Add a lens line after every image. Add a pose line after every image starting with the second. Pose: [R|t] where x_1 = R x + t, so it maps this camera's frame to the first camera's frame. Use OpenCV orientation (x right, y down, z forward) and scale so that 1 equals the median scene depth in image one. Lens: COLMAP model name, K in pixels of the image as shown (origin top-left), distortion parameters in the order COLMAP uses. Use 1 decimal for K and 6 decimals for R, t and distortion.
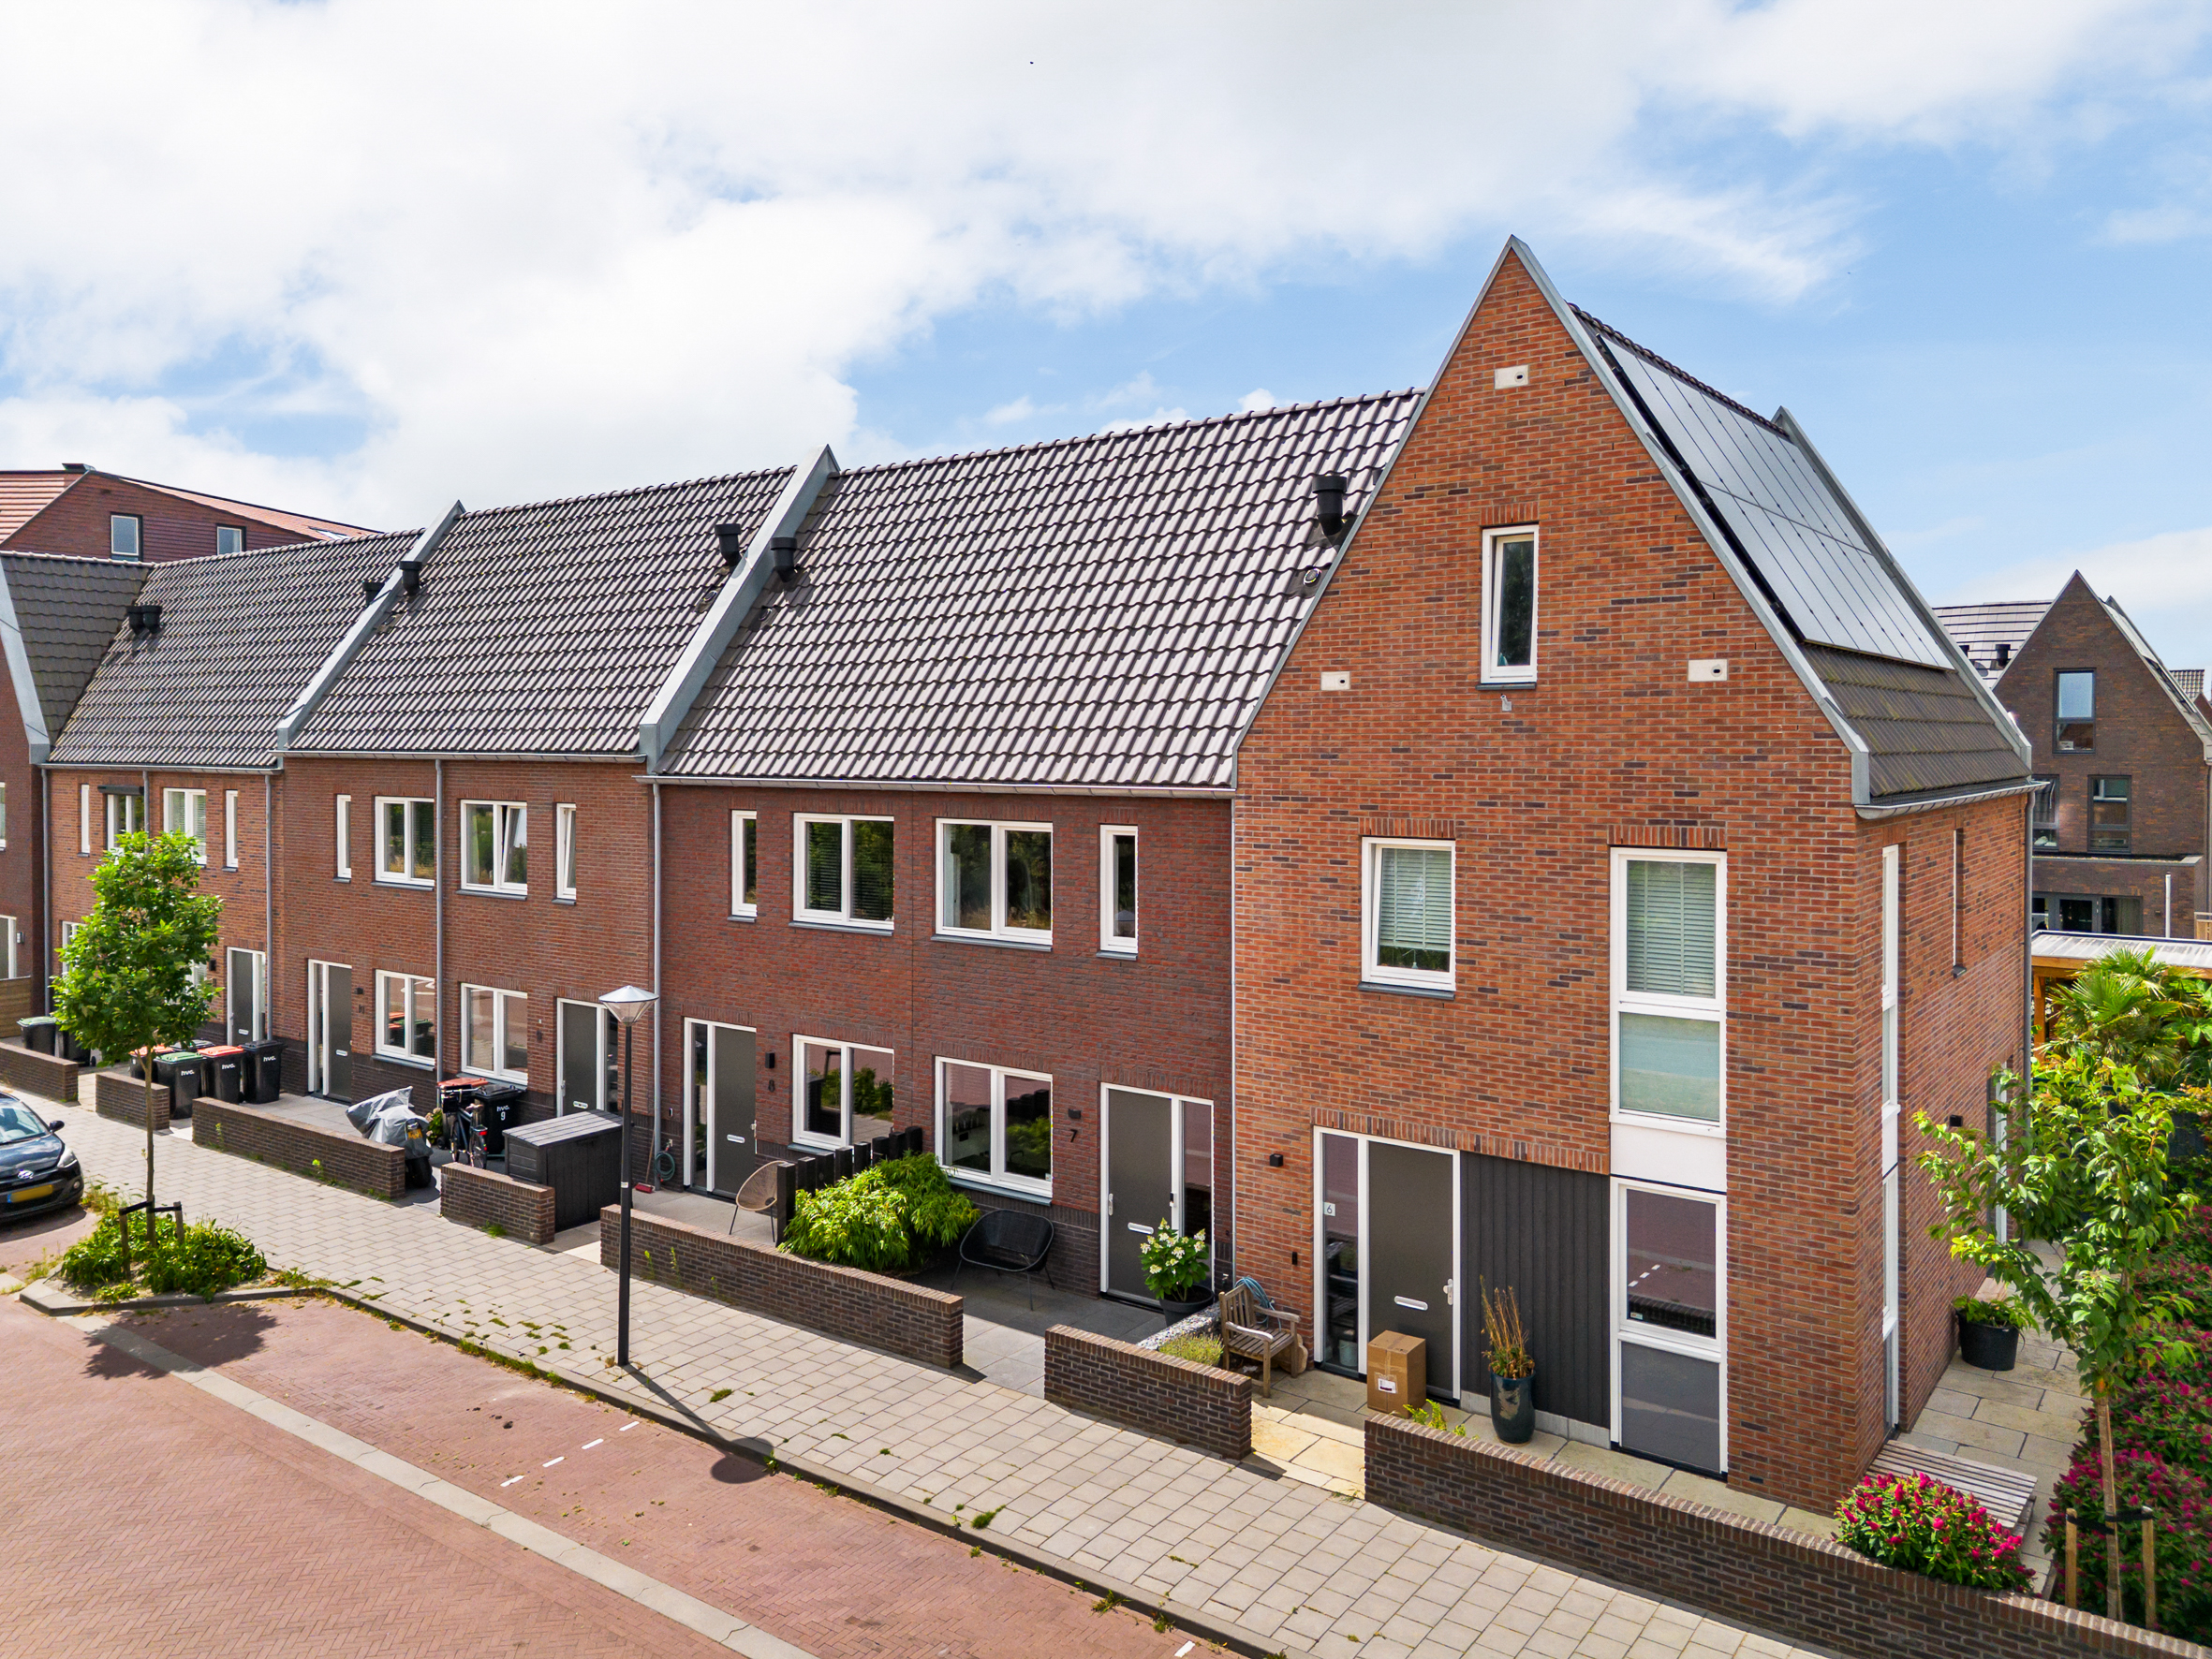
lens RADIAL K [[1523.1, 0, 1106.0], [0, 1523.1, 829.5], [0, 0, 1]] dist [0.067500, -0.054894]
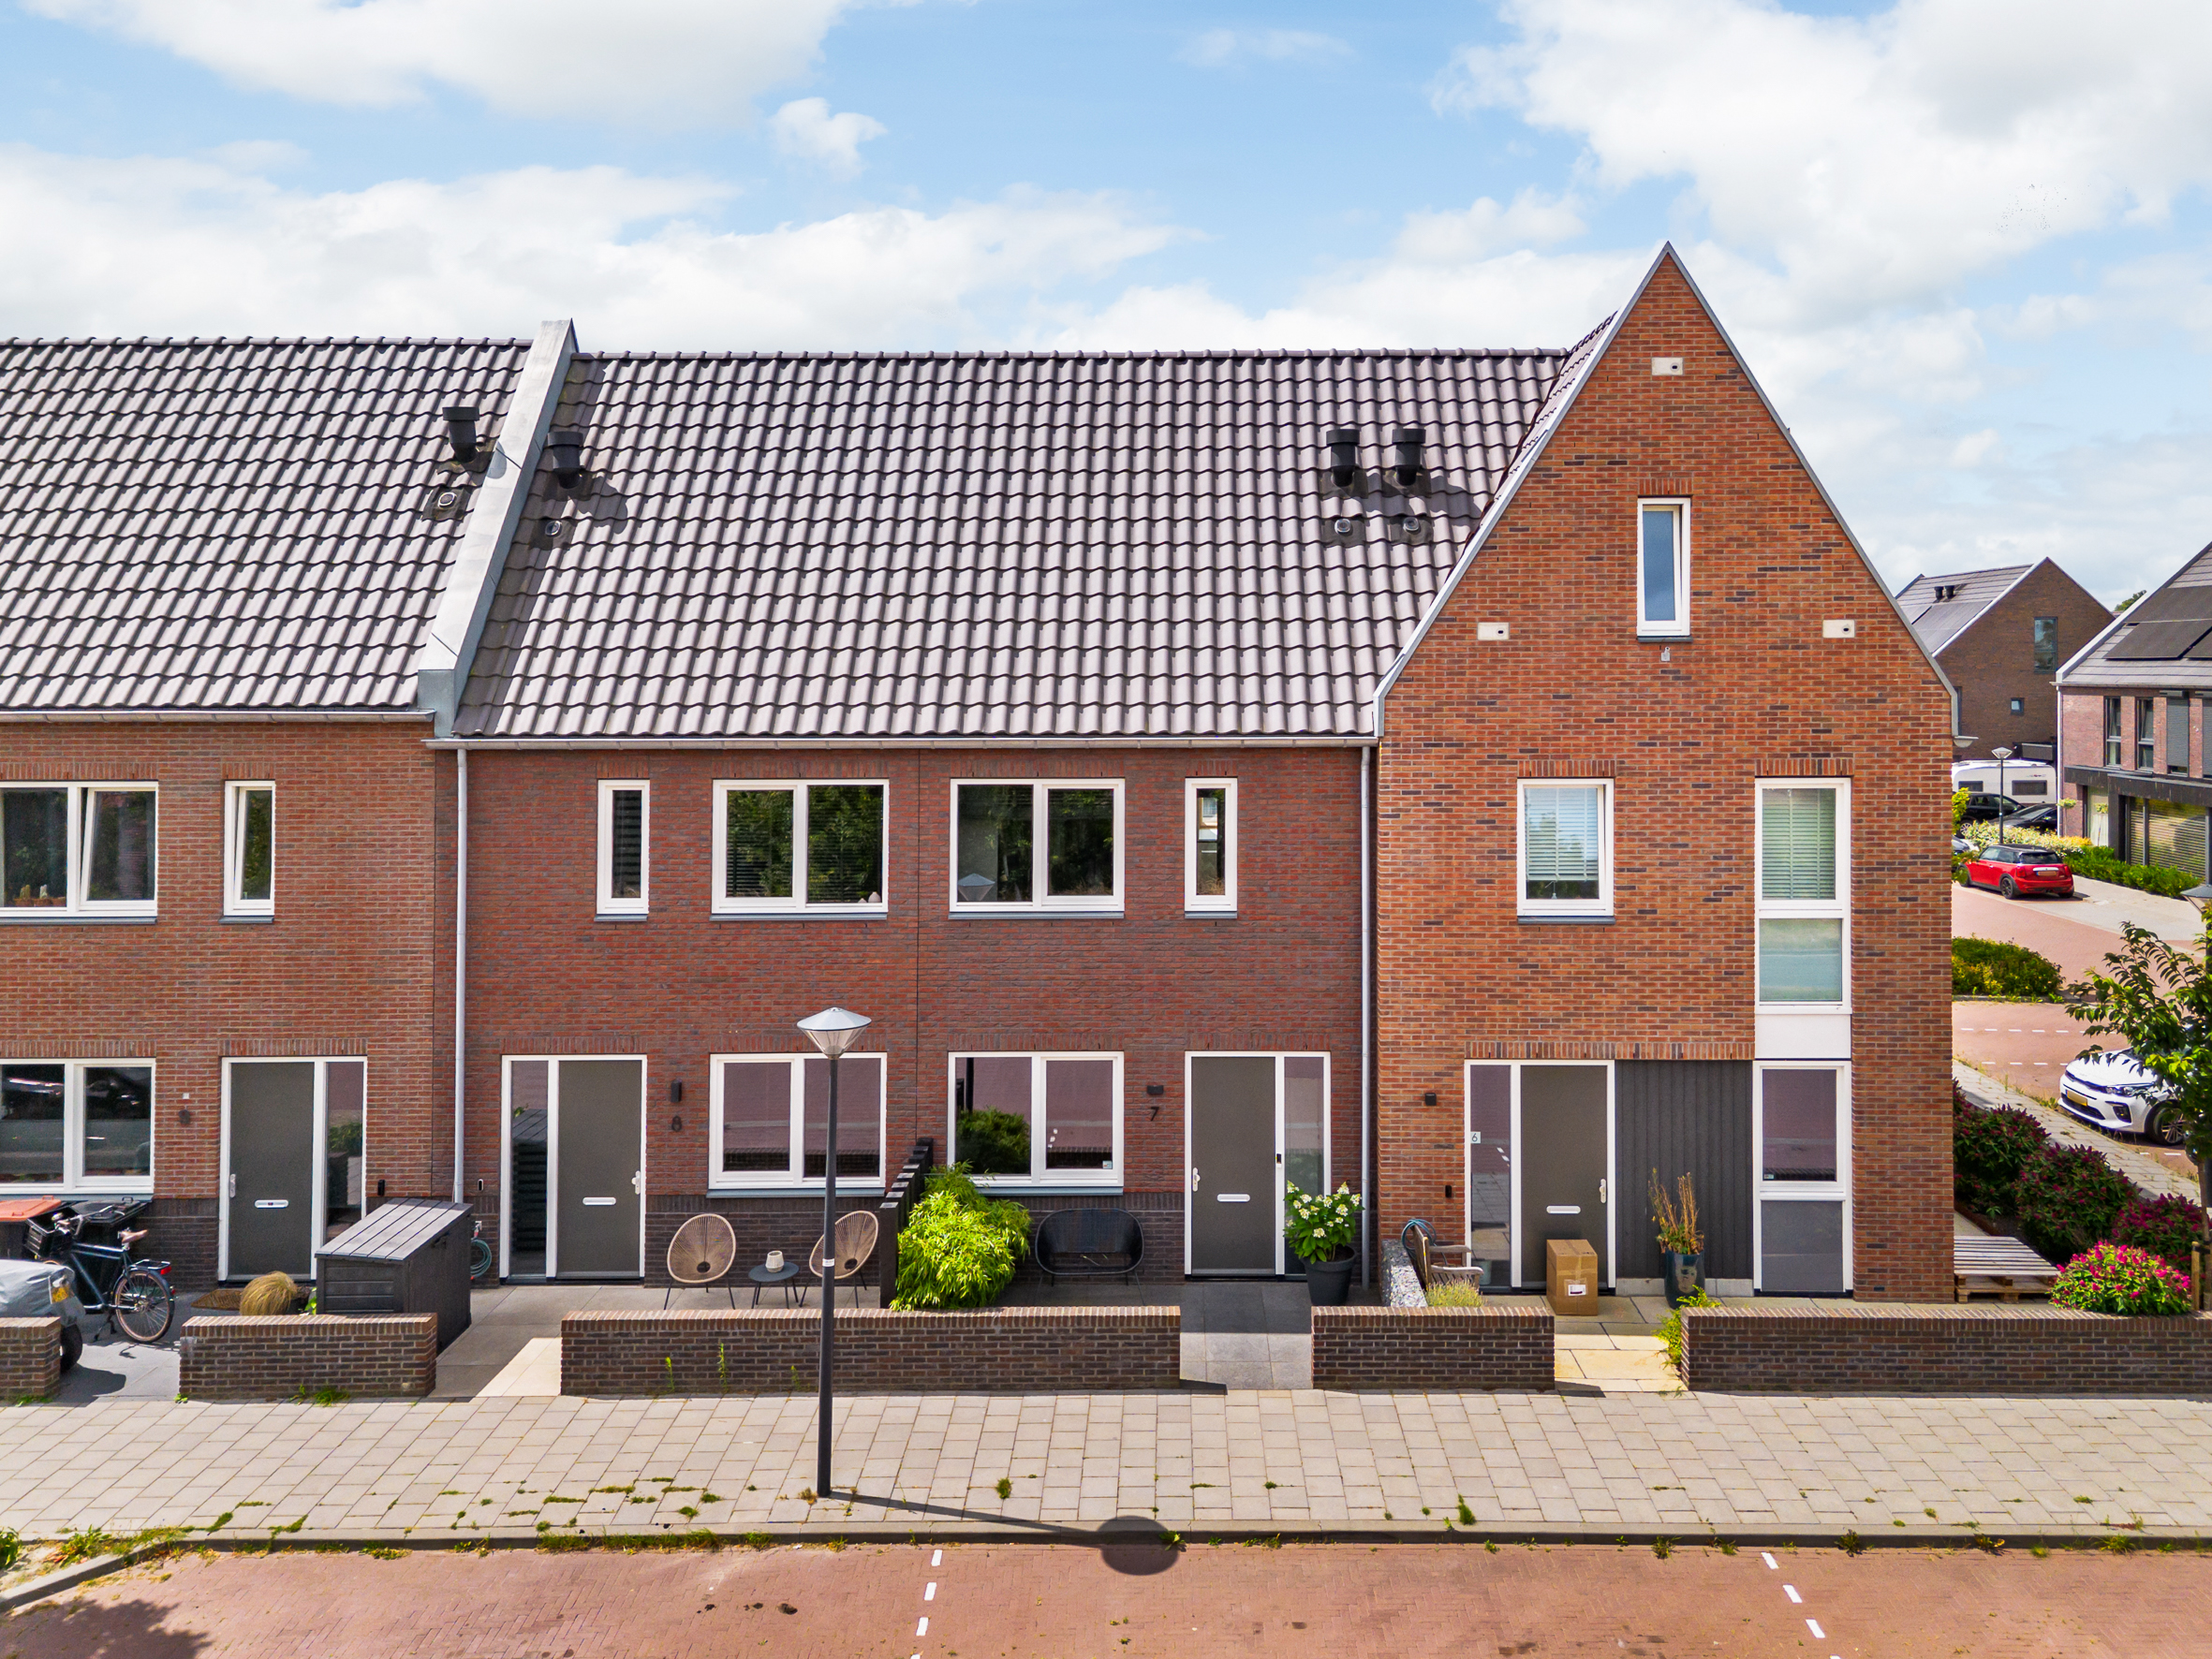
lens RADIAL K [[1570.1, 0, 1108.3], [0, 1570.1, 737.5], [0, 0, 1]] dist [0.054104, -0.038416]
pose [[0.820975, -0.029571, 0.570197, -0.701081], [0.038023, 0.999273, -0.002923, -0.031915], [-0.569696, 0.024080, 0.821502, 0.268120]]
